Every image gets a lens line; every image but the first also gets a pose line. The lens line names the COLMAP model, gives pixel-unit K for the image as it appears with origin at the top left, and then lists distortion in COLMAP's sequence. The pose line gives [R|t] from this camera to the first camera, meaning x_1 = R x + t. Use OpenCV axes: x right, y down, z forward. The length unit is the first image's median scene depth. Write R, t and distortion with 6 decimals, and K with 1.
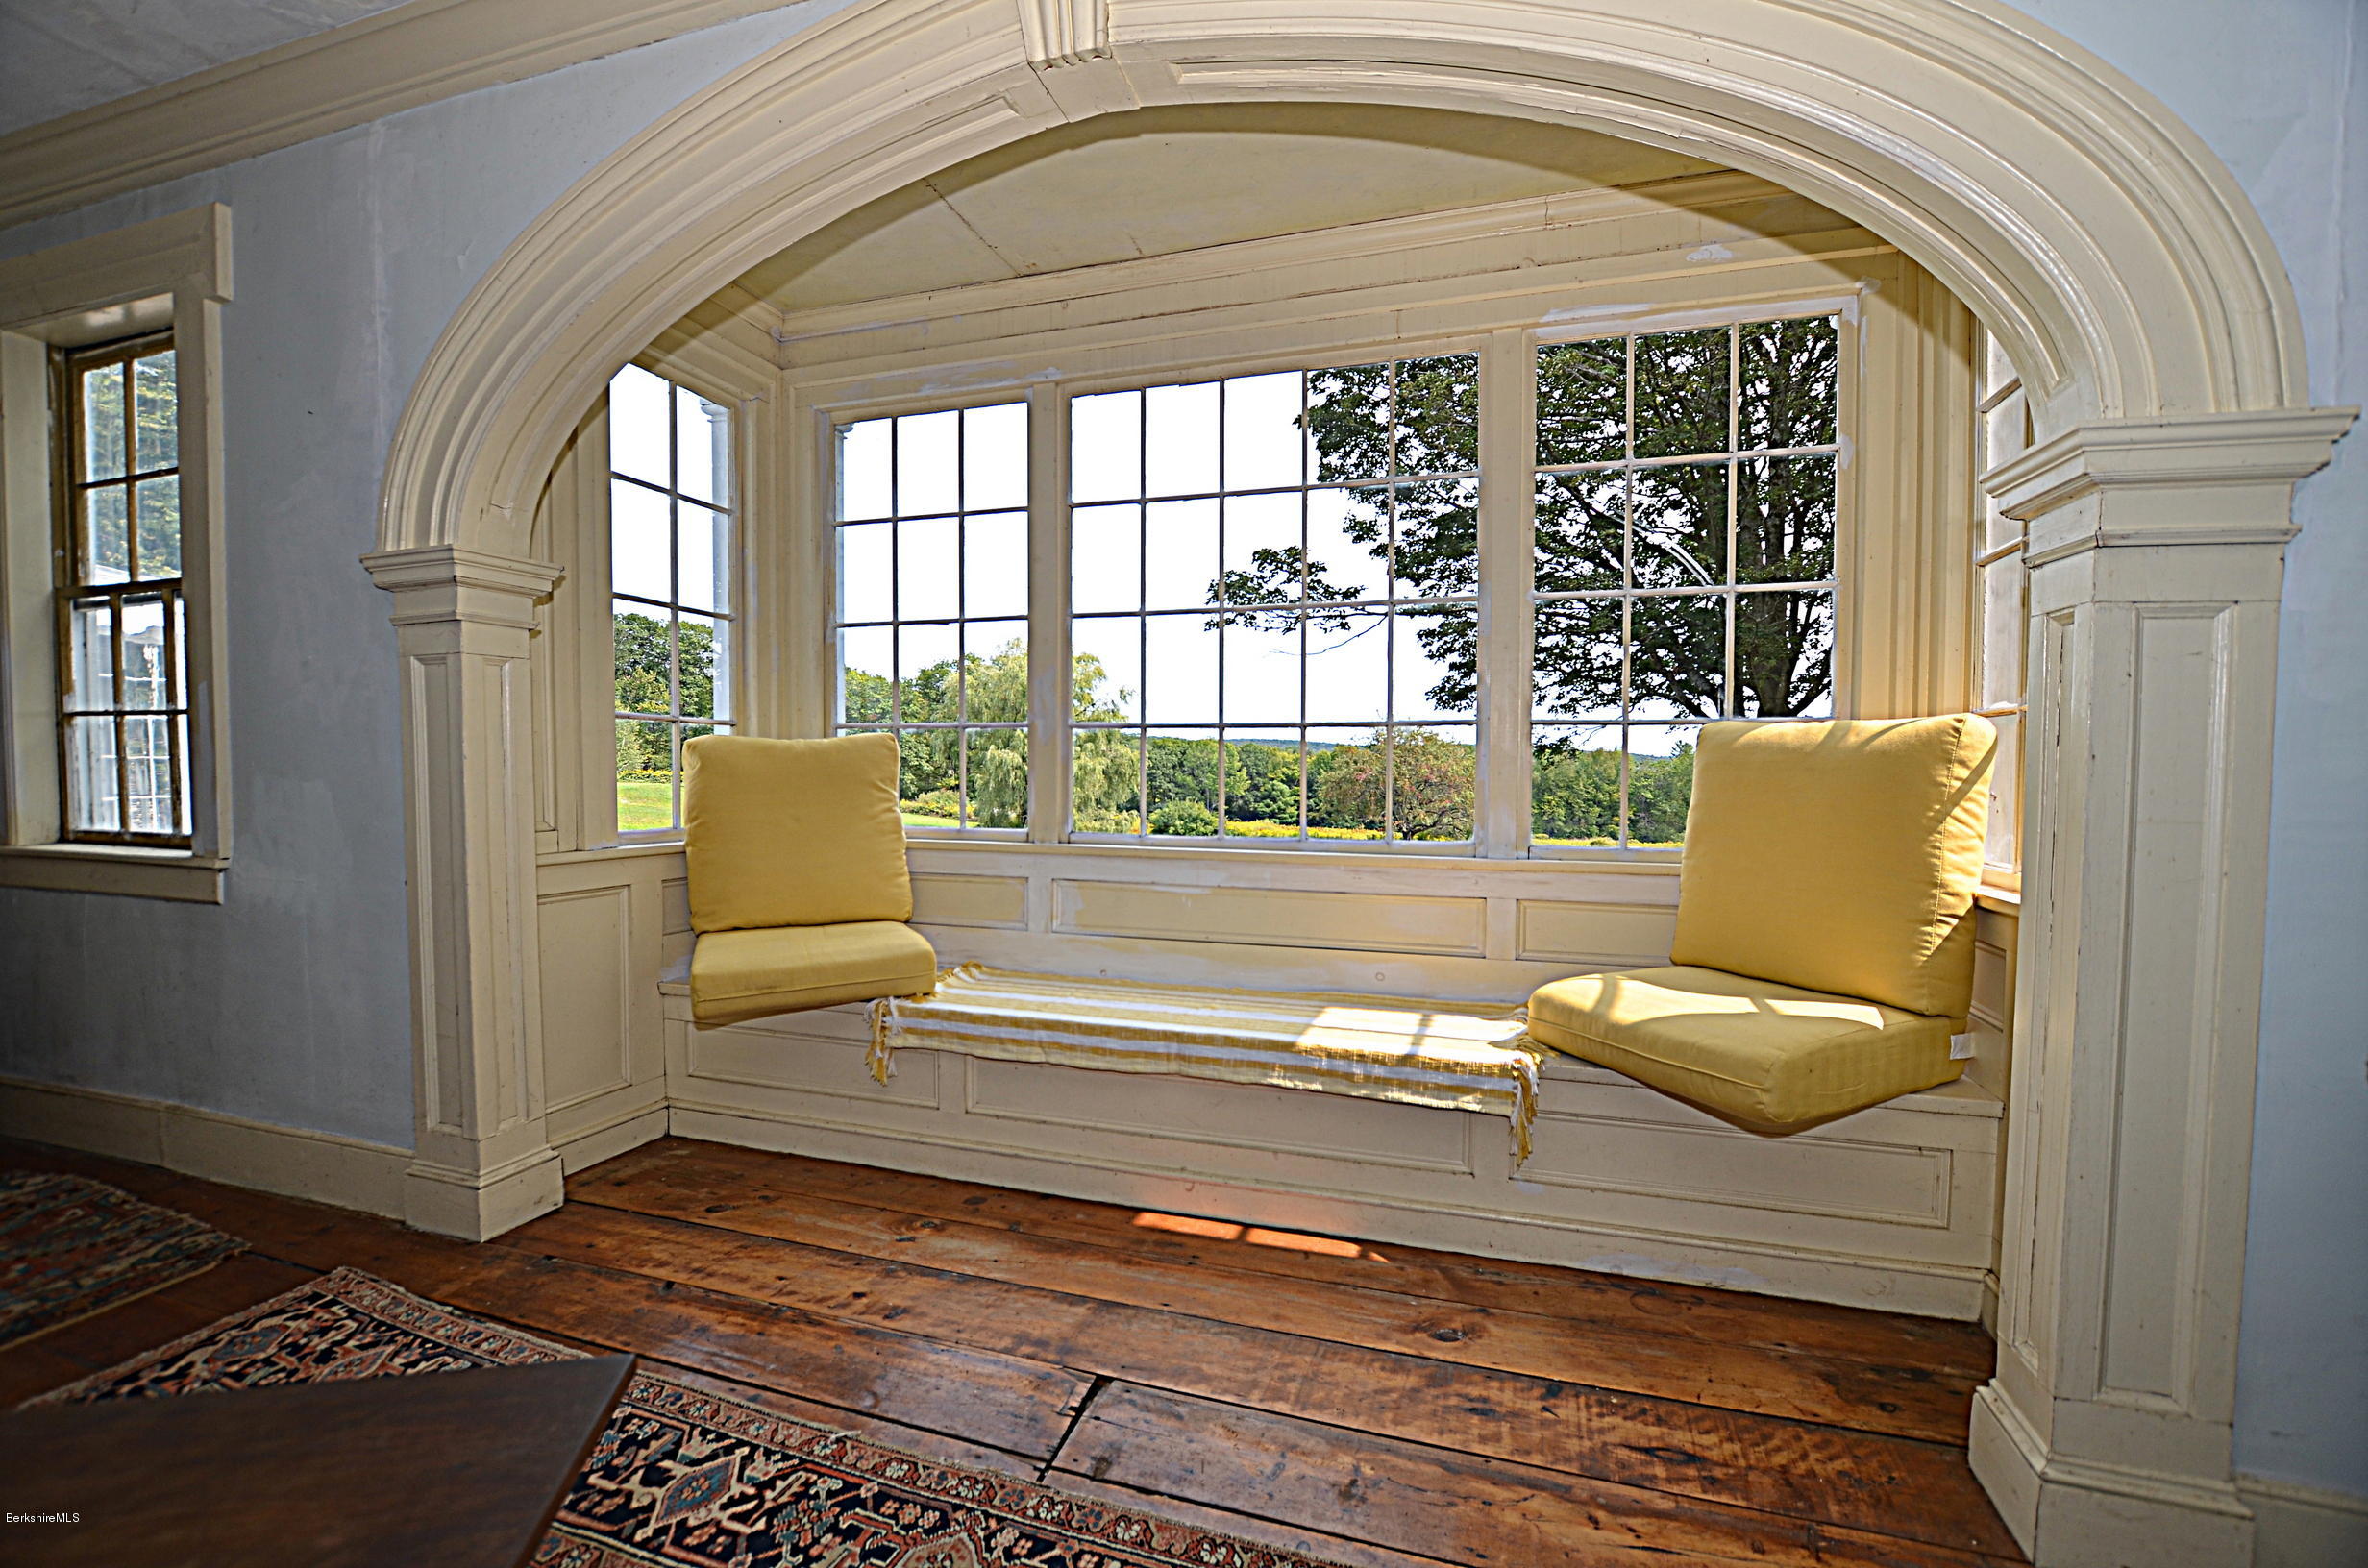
lens RADIAL K [[1029.8, 0, 1183.8], [0, 1029.8, 794.5], [0, 0, 1]] dist [-0.033336, 0.004647]
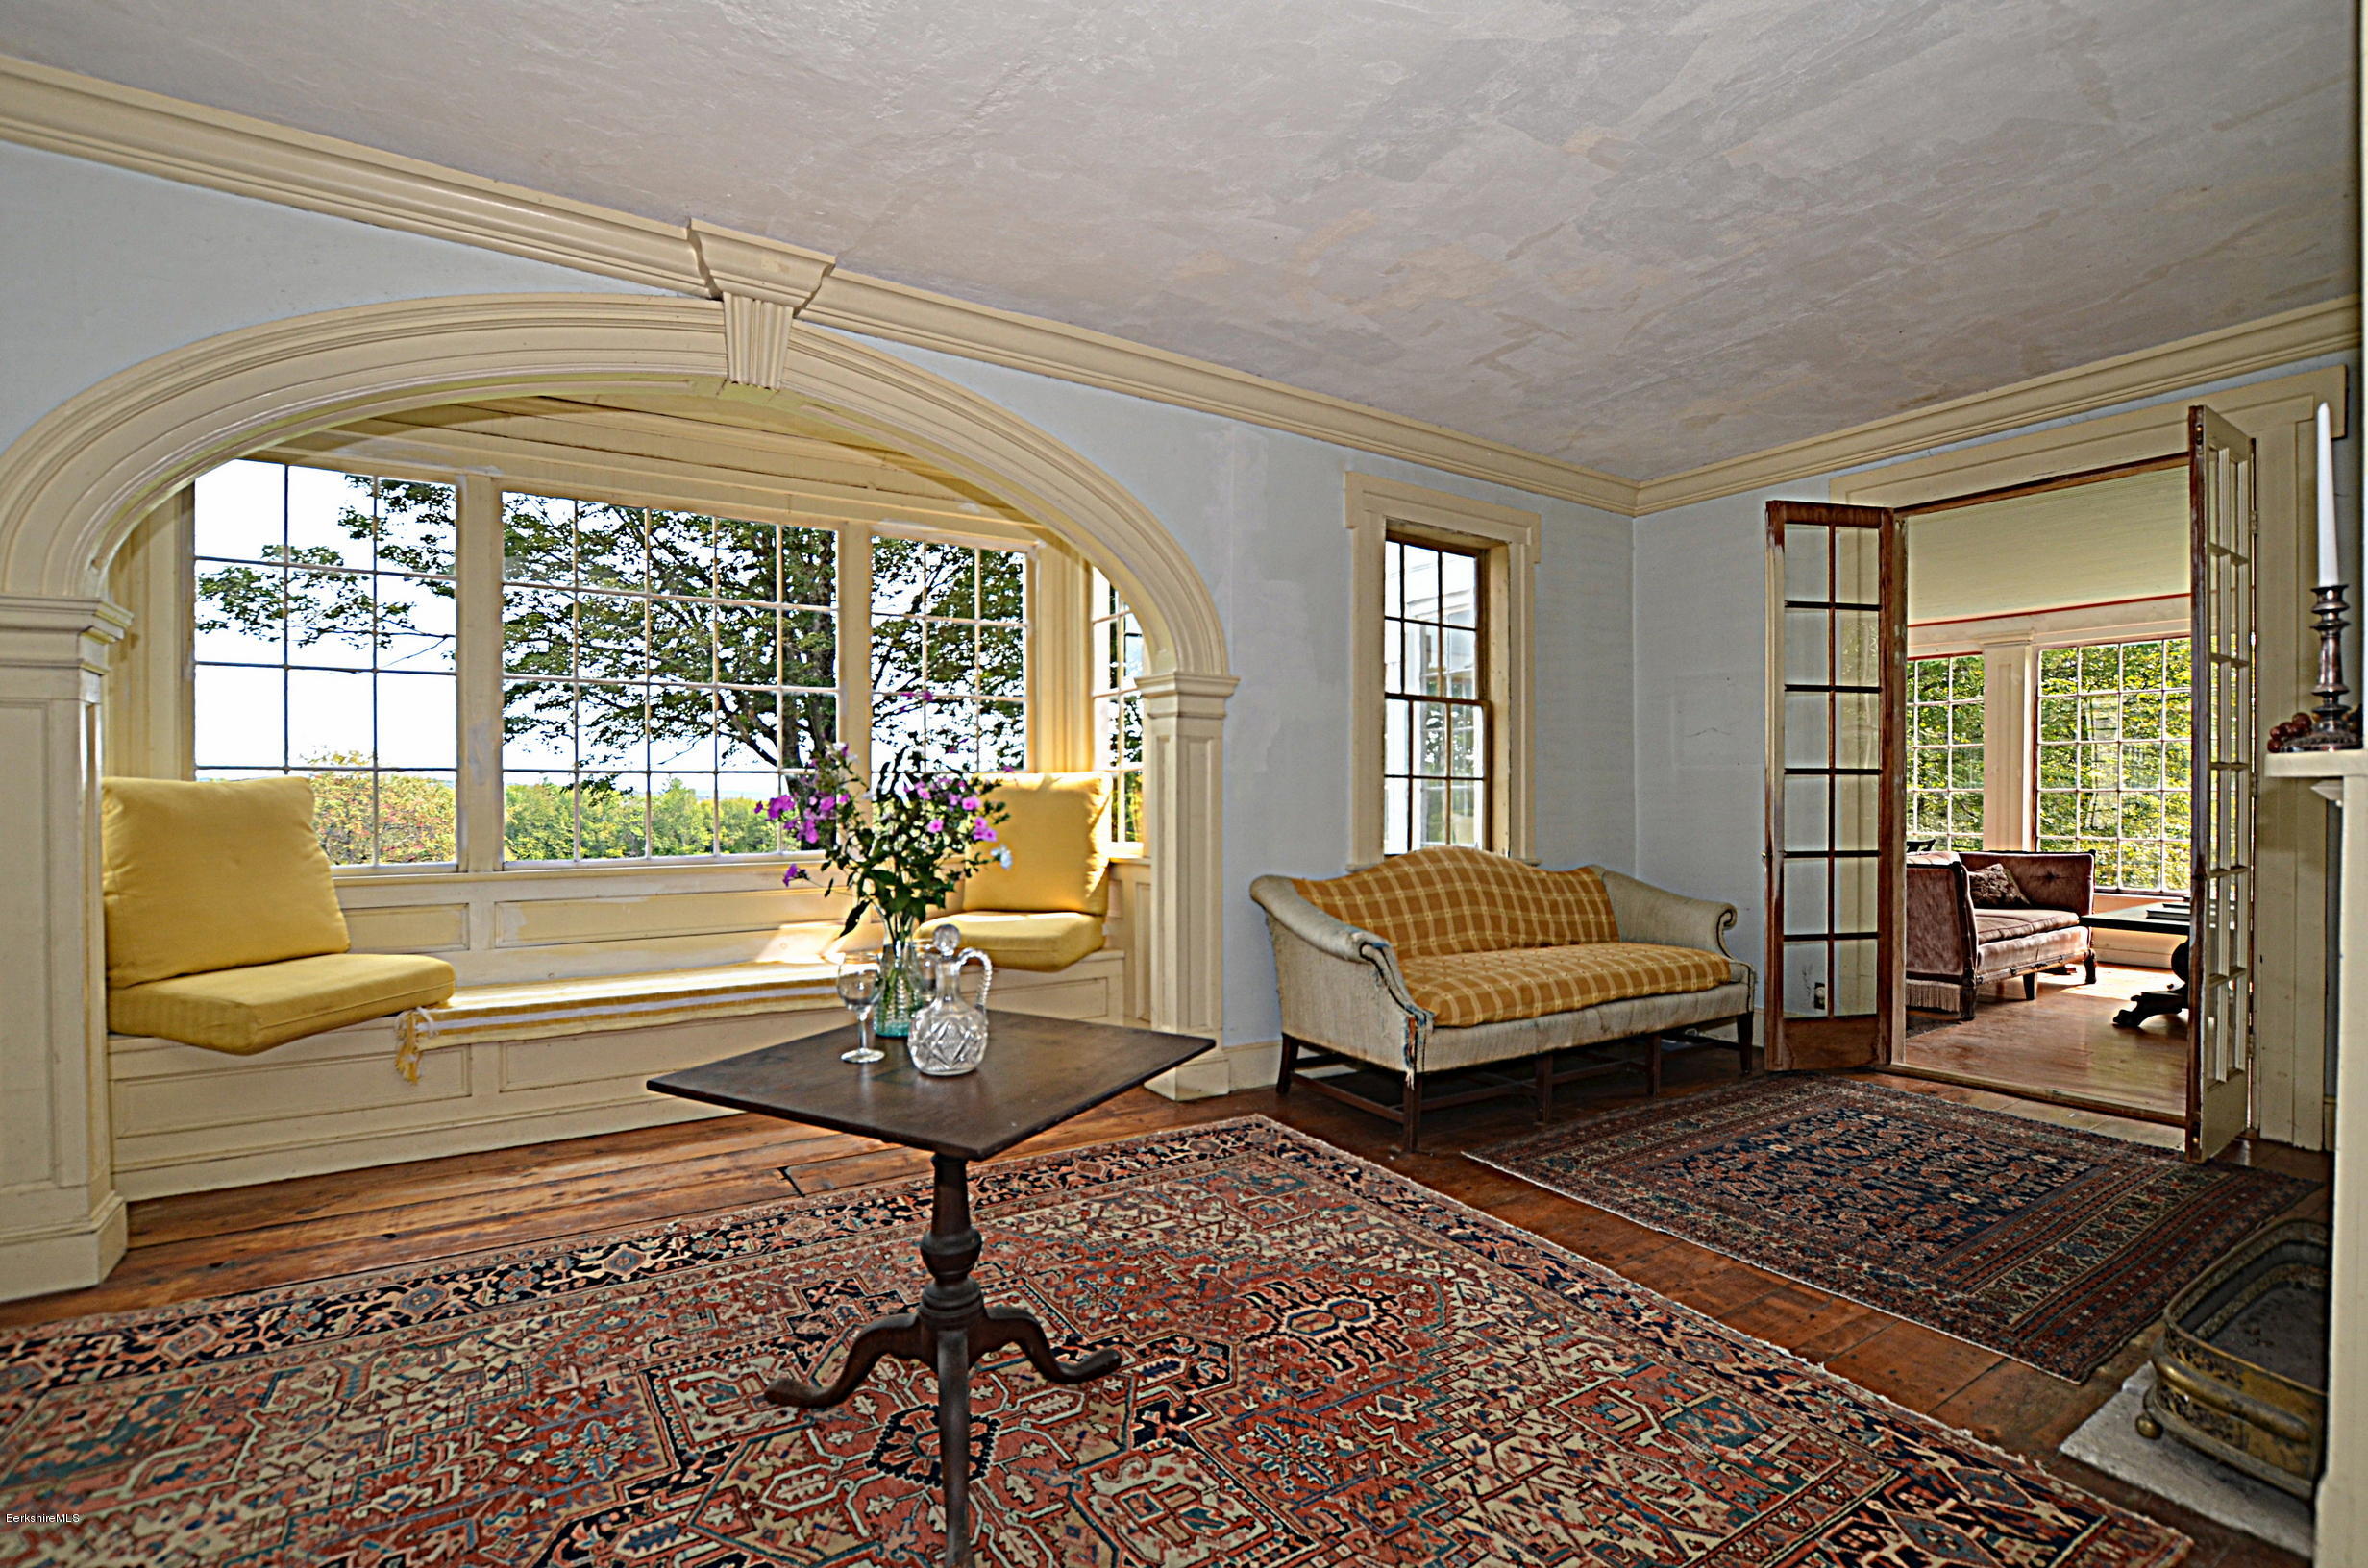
lens RADIAL K [[1086.5, 0, 1169.9], [0, 1086.5, 793.7], [0, 0, 1]] dist [-0.033167, 0.000455]
pose [[0.628781, -0.007391, 0.777547, -0.749419], [0.034765, 0.999222, -0.018615, 0.011737], [-0.776805, 0.038736, 0.628549, -0.448182]]
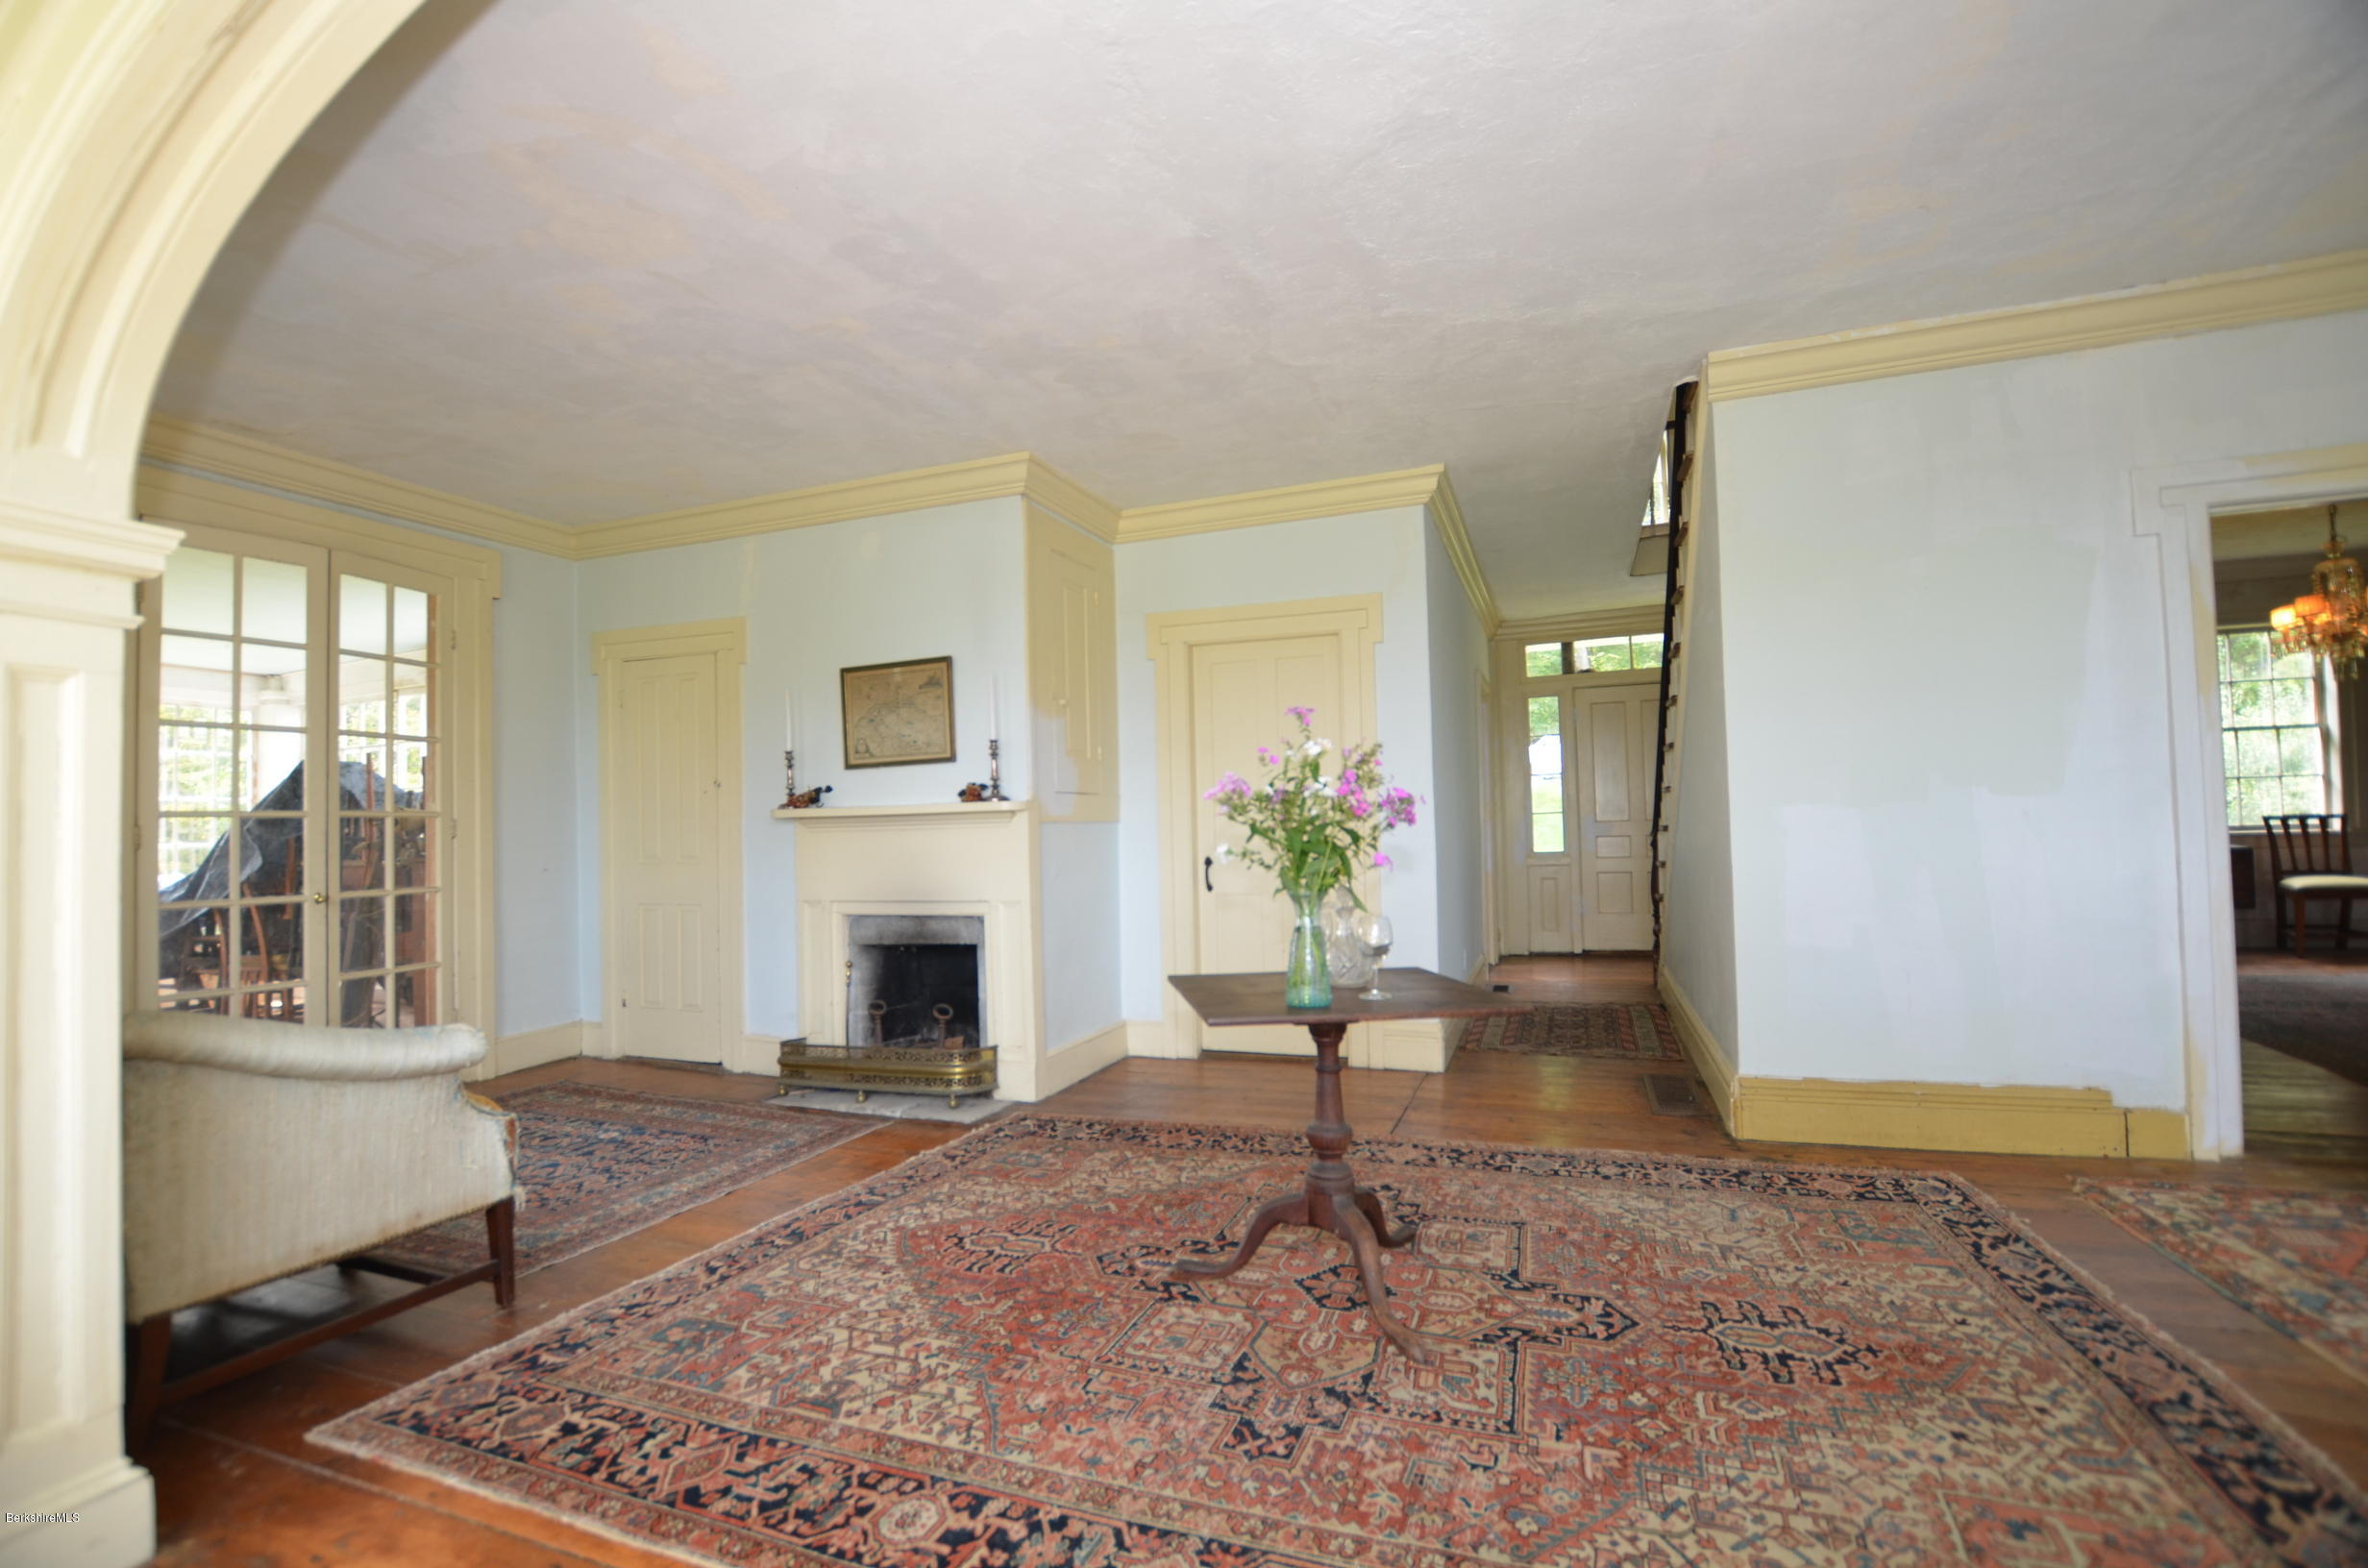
lens RADIAL K [[1029.8, 0, 1183.8], [0, 1029.8, 794.5], [0, 0, 1]] dist [-0.033336, 0.004647]
pose [[-0.998605, 0.023655, 0.047200, -0.184062], [0.024071, 0.999676, 0.008261, -0.020150], [-0.046989, 0.009385, -0.998851, 1.102402]]
